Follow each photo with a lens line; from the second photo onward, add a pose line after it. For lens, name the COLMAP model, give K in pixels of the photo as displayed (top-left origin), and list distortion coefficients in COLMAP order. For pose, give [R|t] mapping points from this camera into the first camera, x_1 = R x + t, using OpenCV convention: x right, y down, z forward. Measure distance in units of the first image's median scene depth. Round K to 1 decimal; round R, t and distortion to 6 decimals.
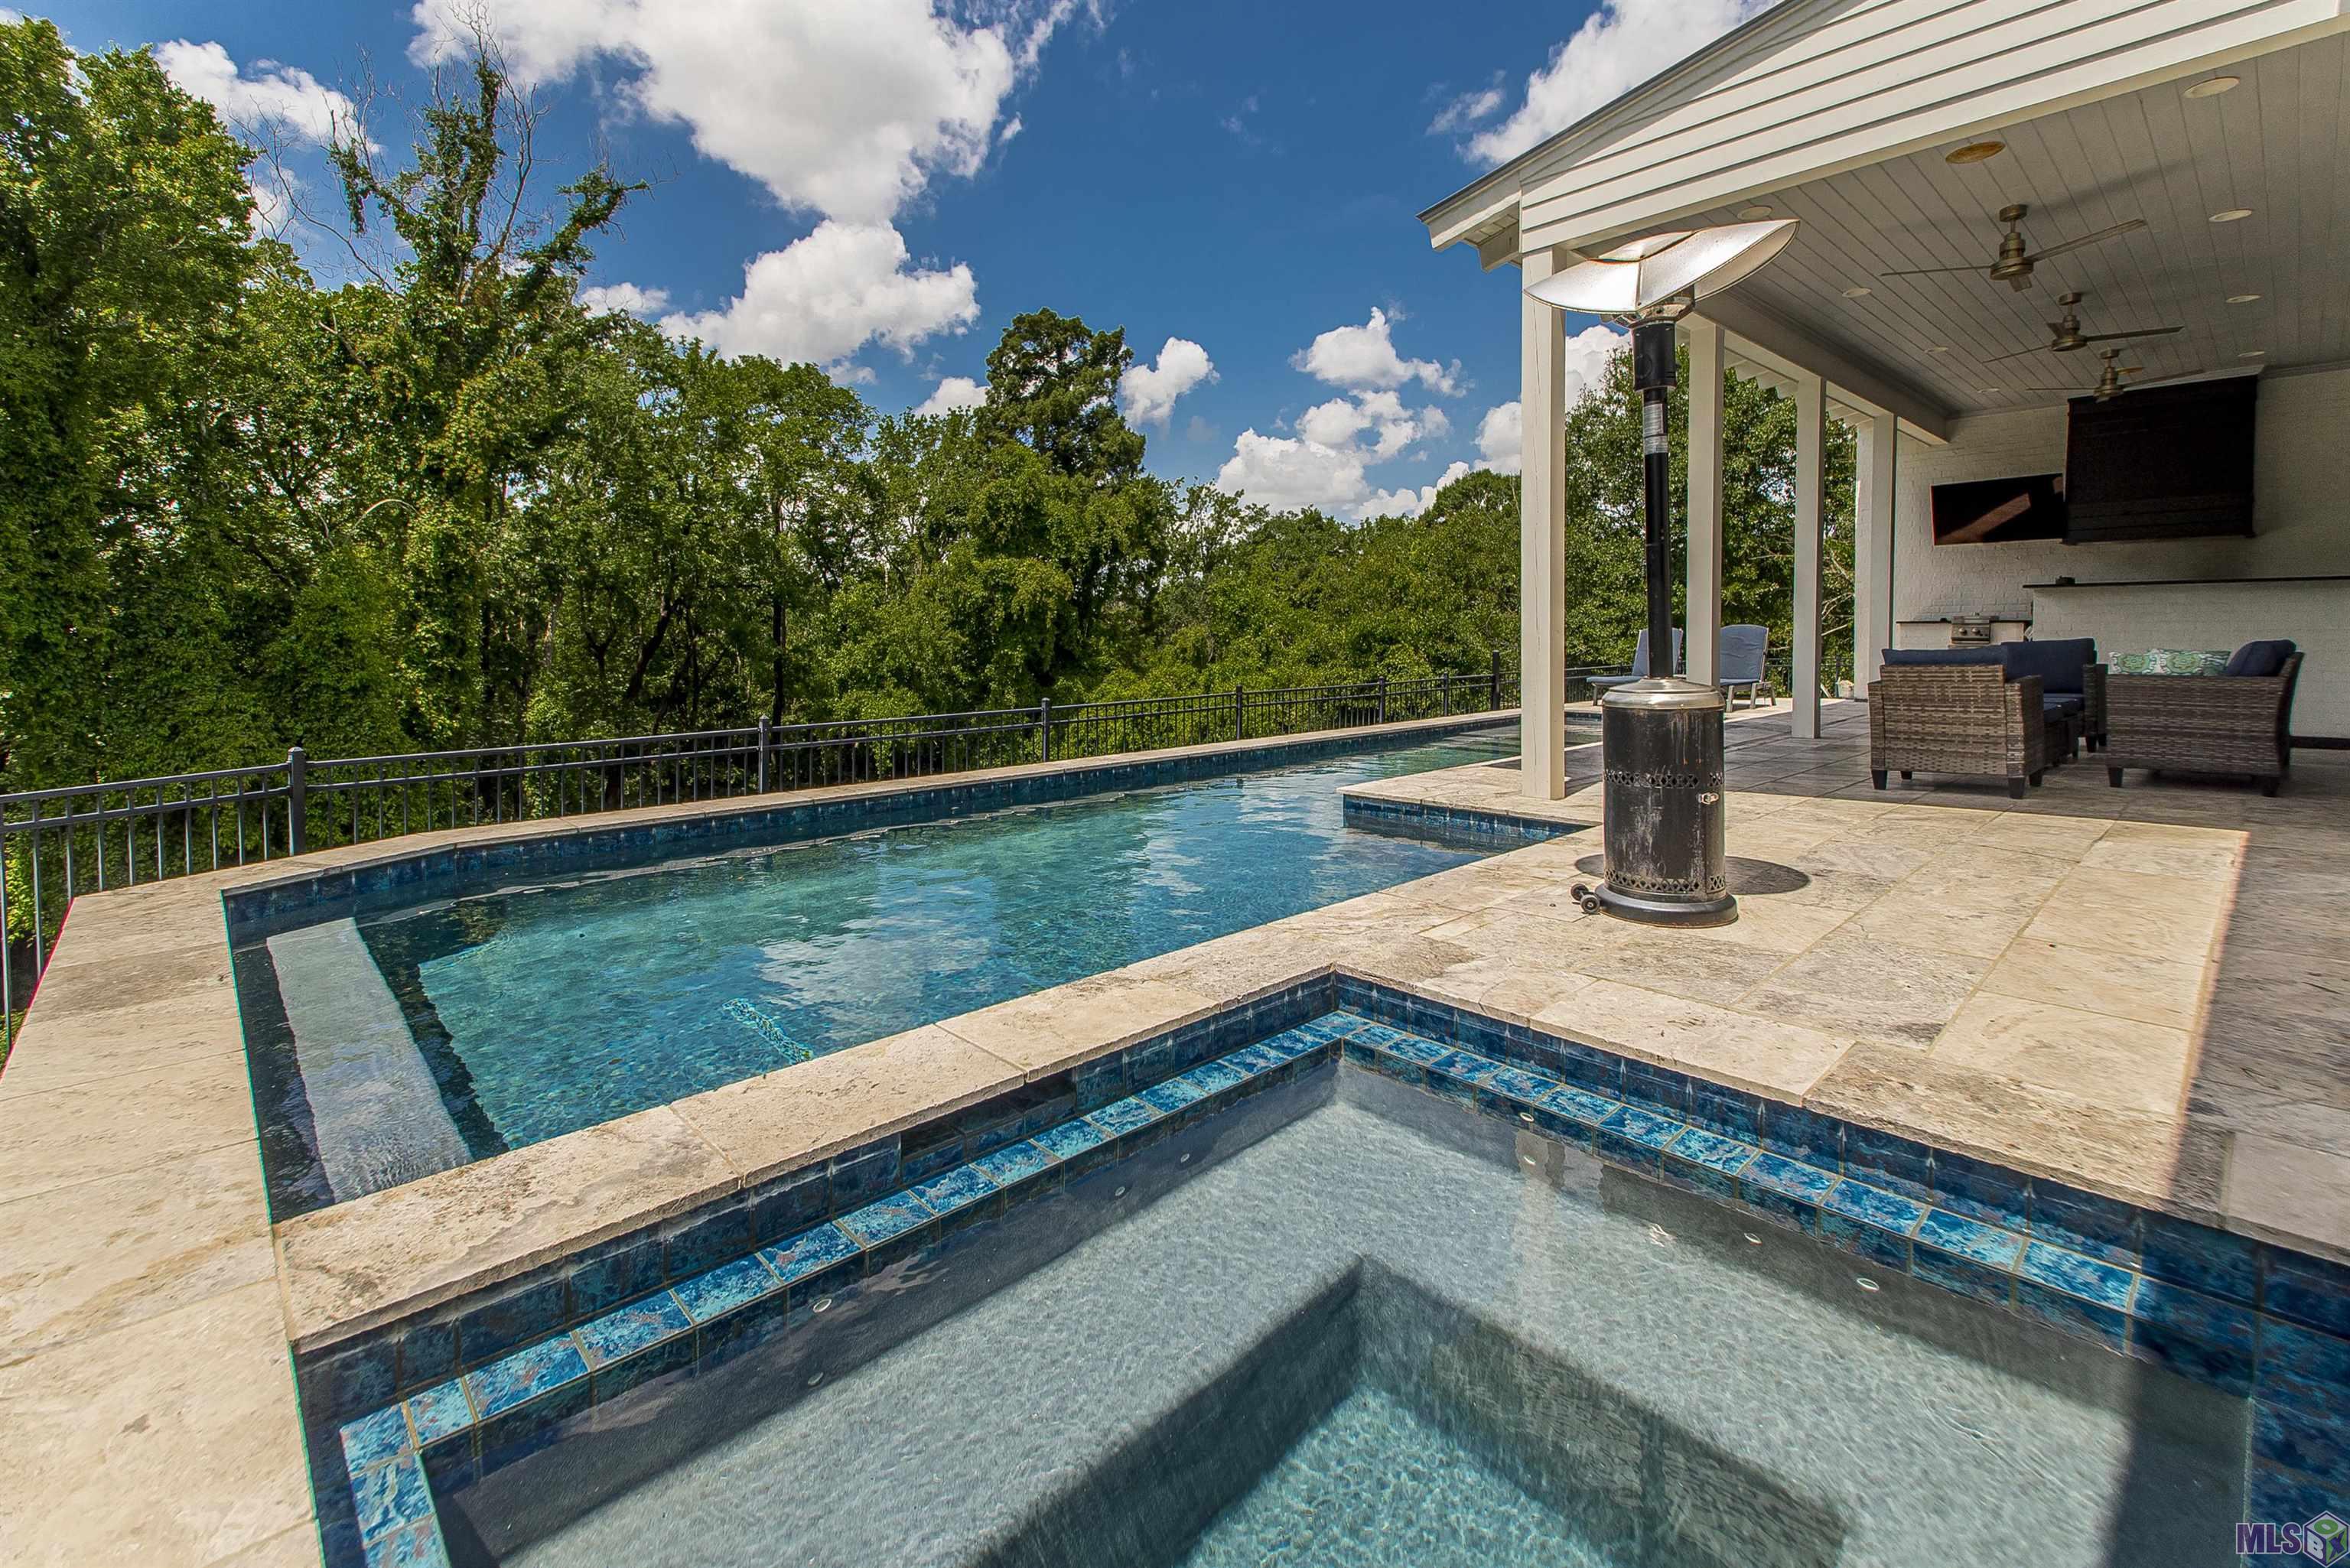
lens RADIAL K [[1041.0, 0, 1217.8], [0, 1041.0, 669.1], [0, 0, 1]] dist [0.017374, -0.011829]
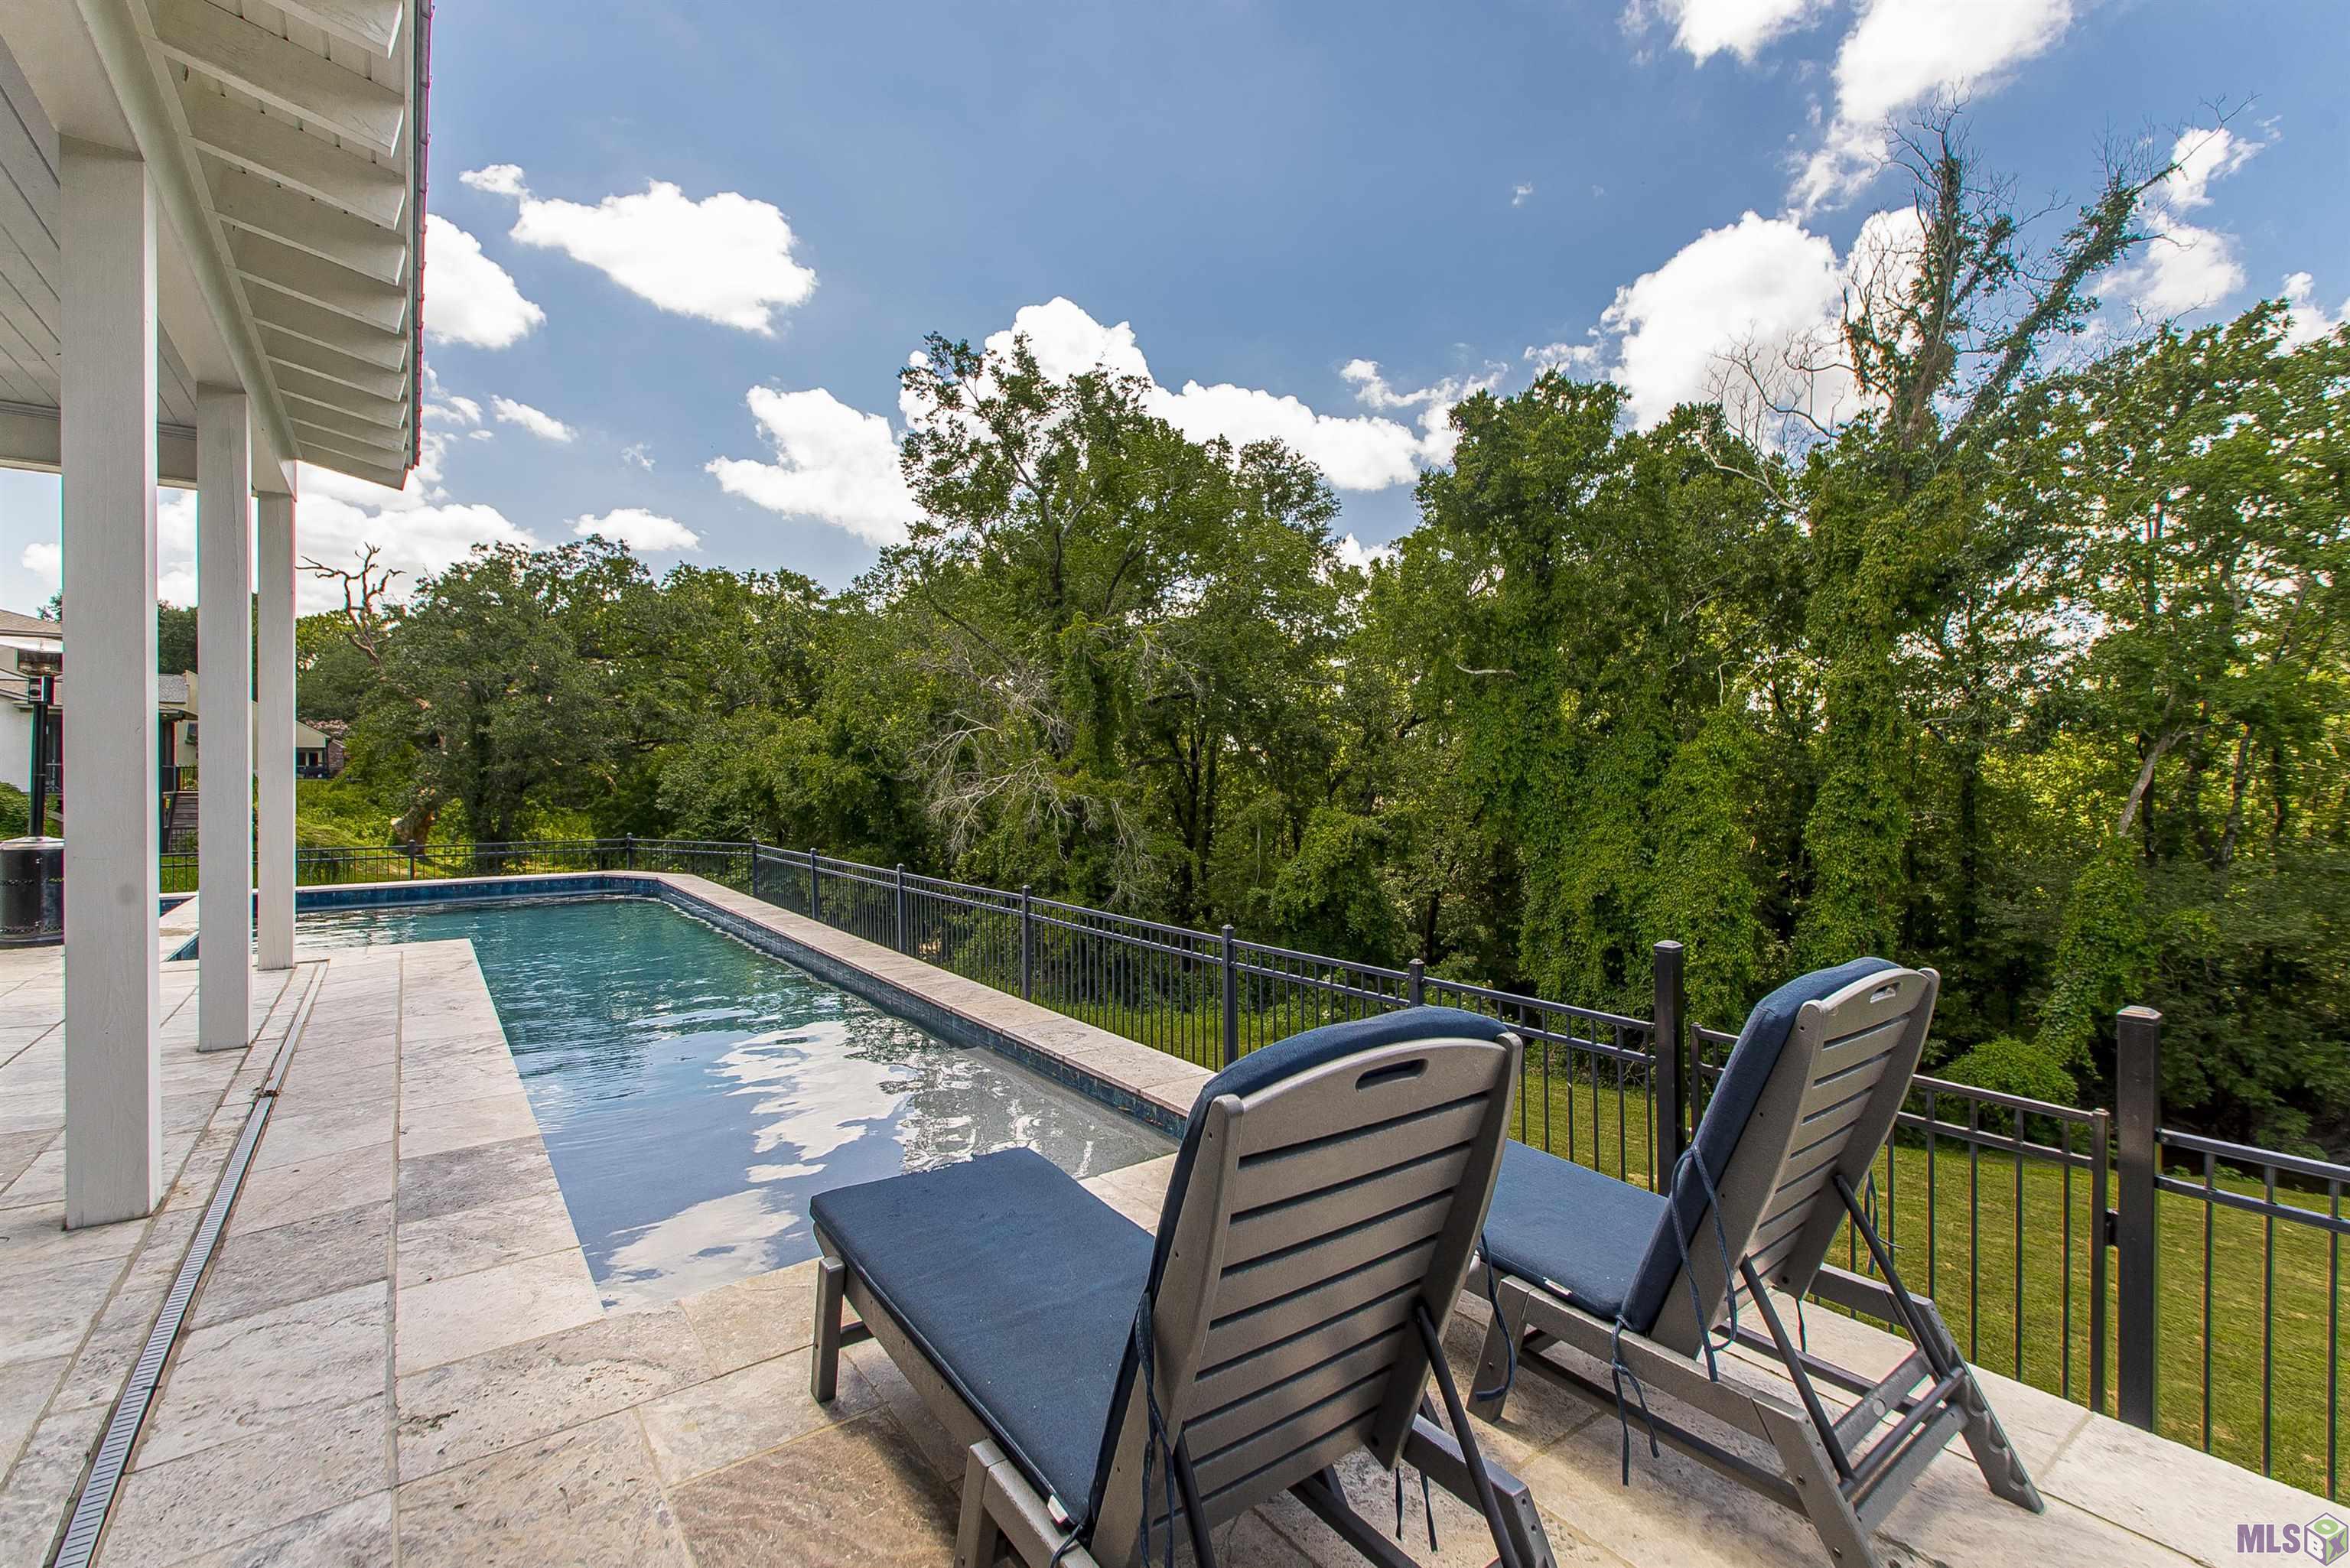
lens RADIAL K [[1027.9, 0, 1162.4], [0, 1027.9, 773.5], [0, 0, 1]] dist [0.004054, -0.000344]
pose [[-0.135443, 0.011657, -0.990717, 0.258832], [-0.037062, 0.999171, 0.016823, -0.029513], [0.990092, 0.038997, -0.134899, 0.417819]]
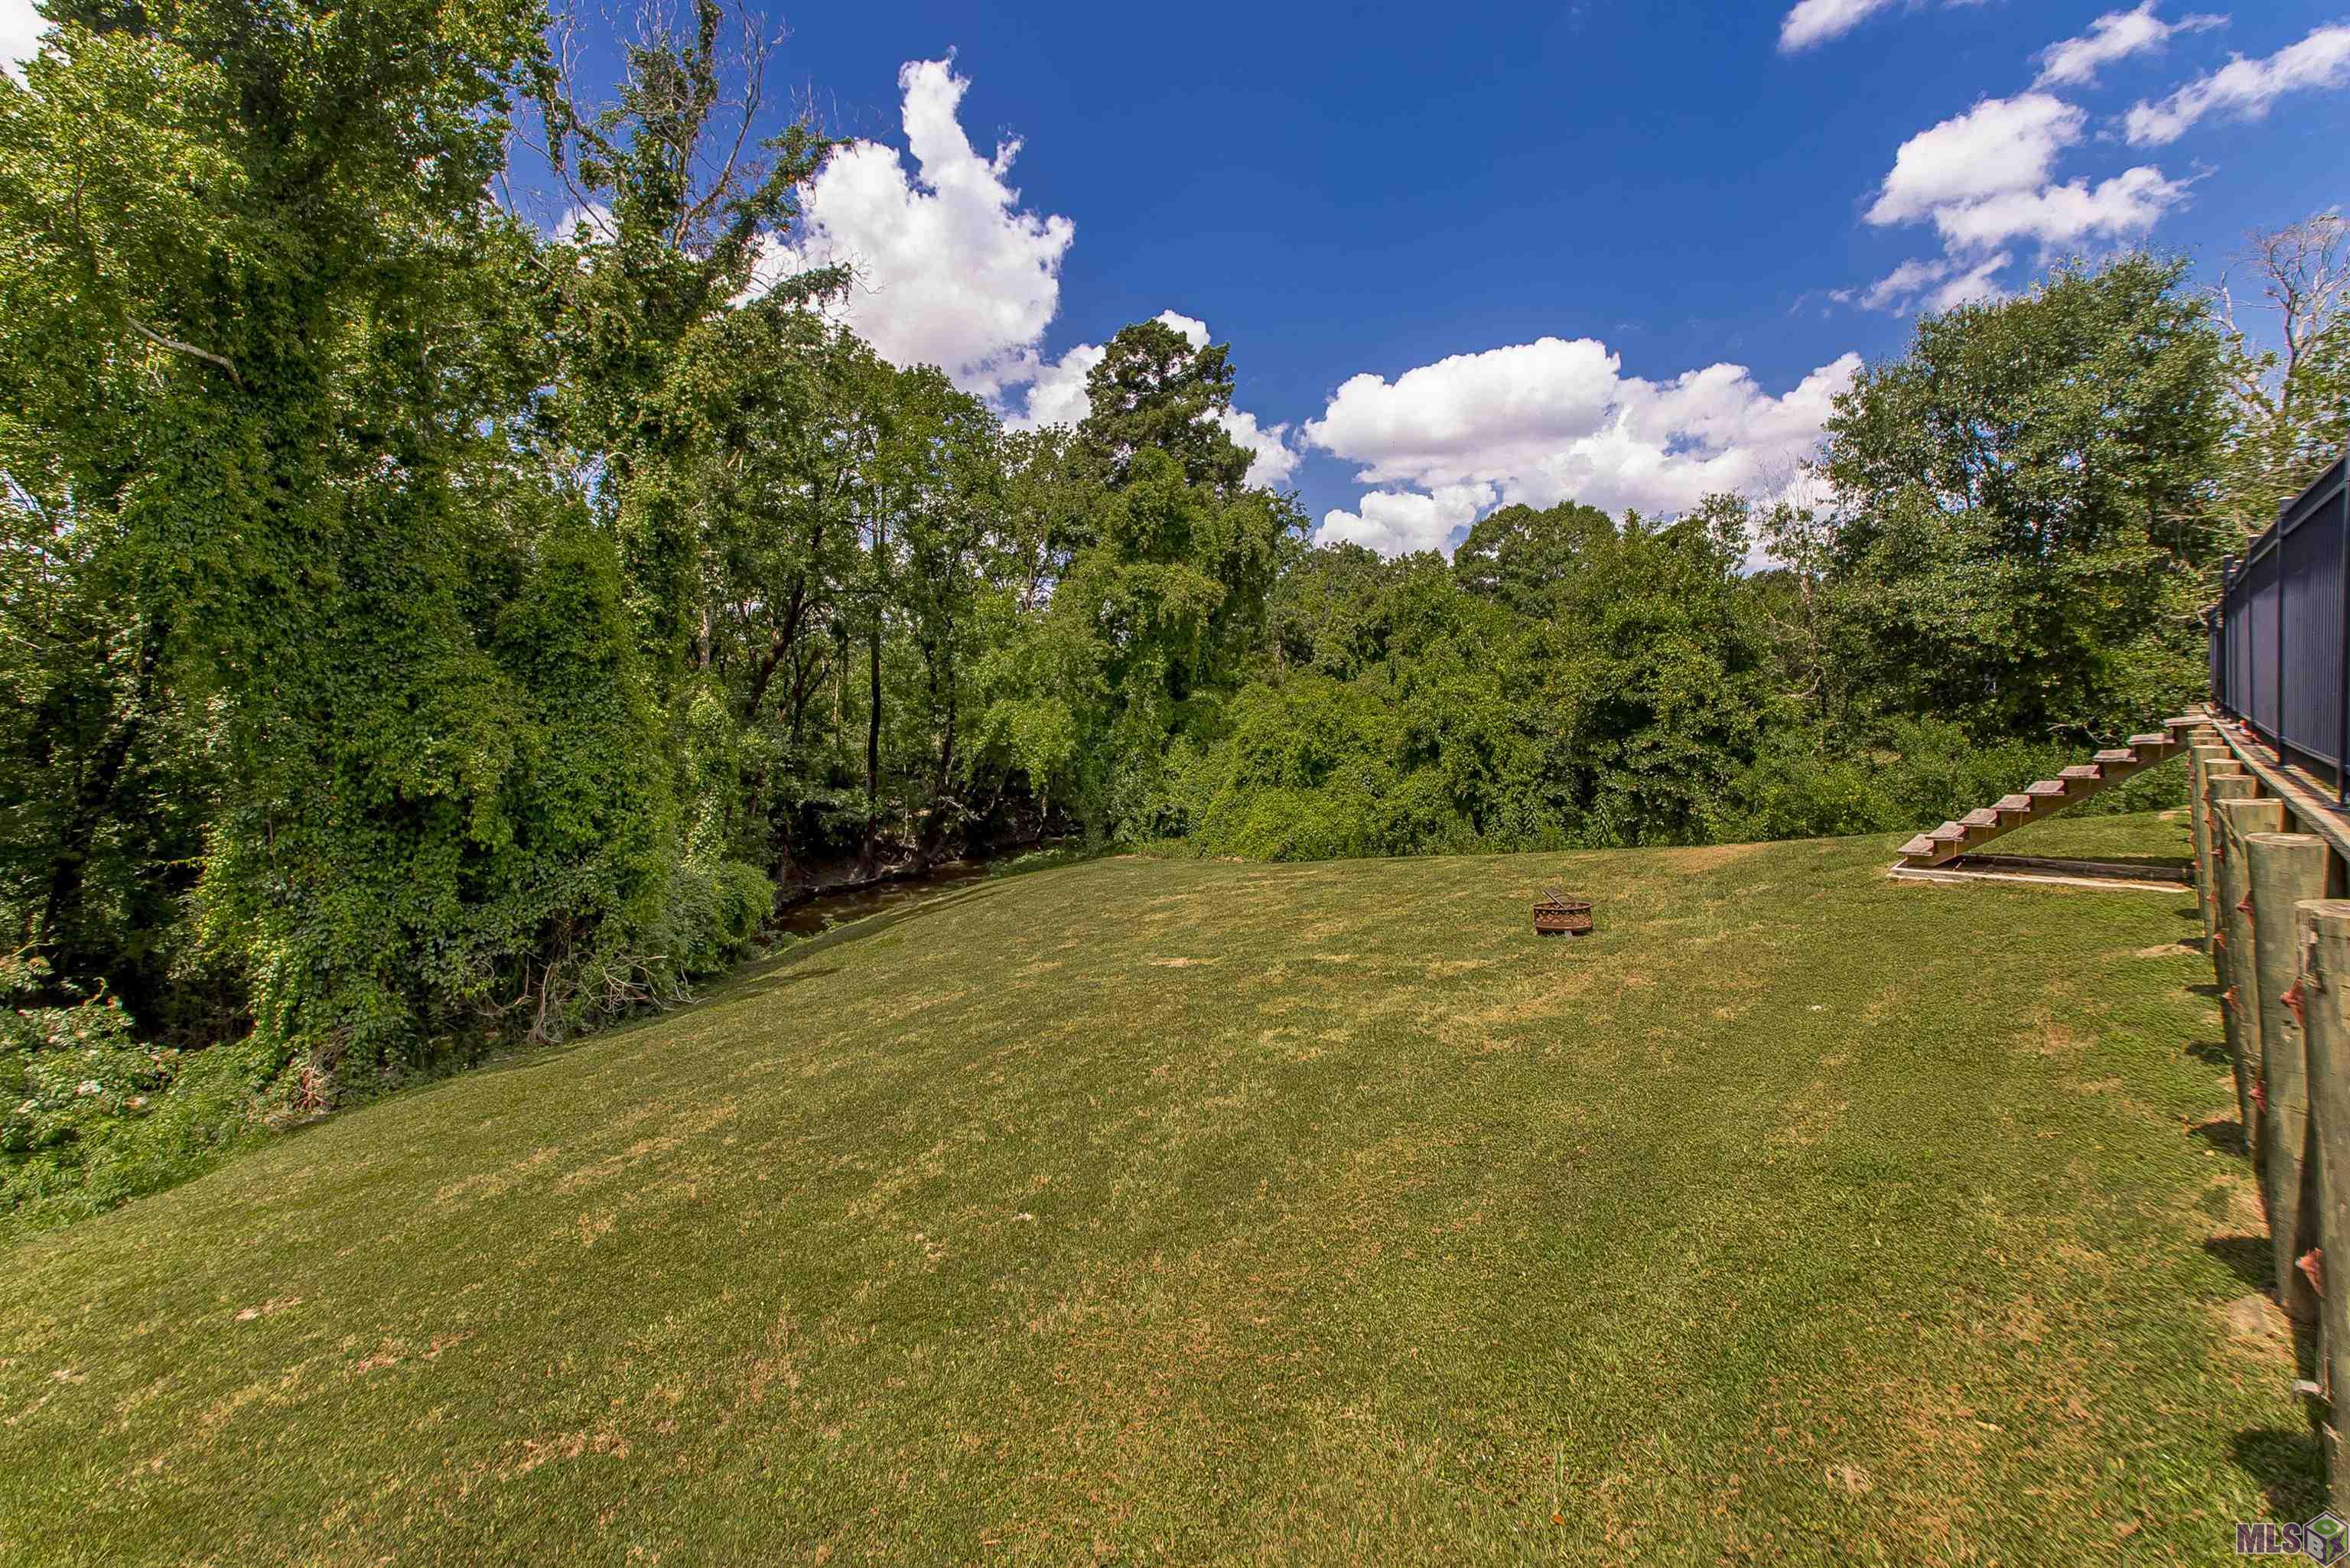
lens RADIAL K [[1025.2, 0, 1252.0], [0, 1025.2, 660.7], [0, 0, 1]] dist [0.001344, -0.000439]
pose [[0.997356, -0.000367, 0.072671, -0.257943], [0.004322, 0.998517, -0.054271, 0.048320], [-0.072543, 0.054441, 0.995878, 0.092735]]
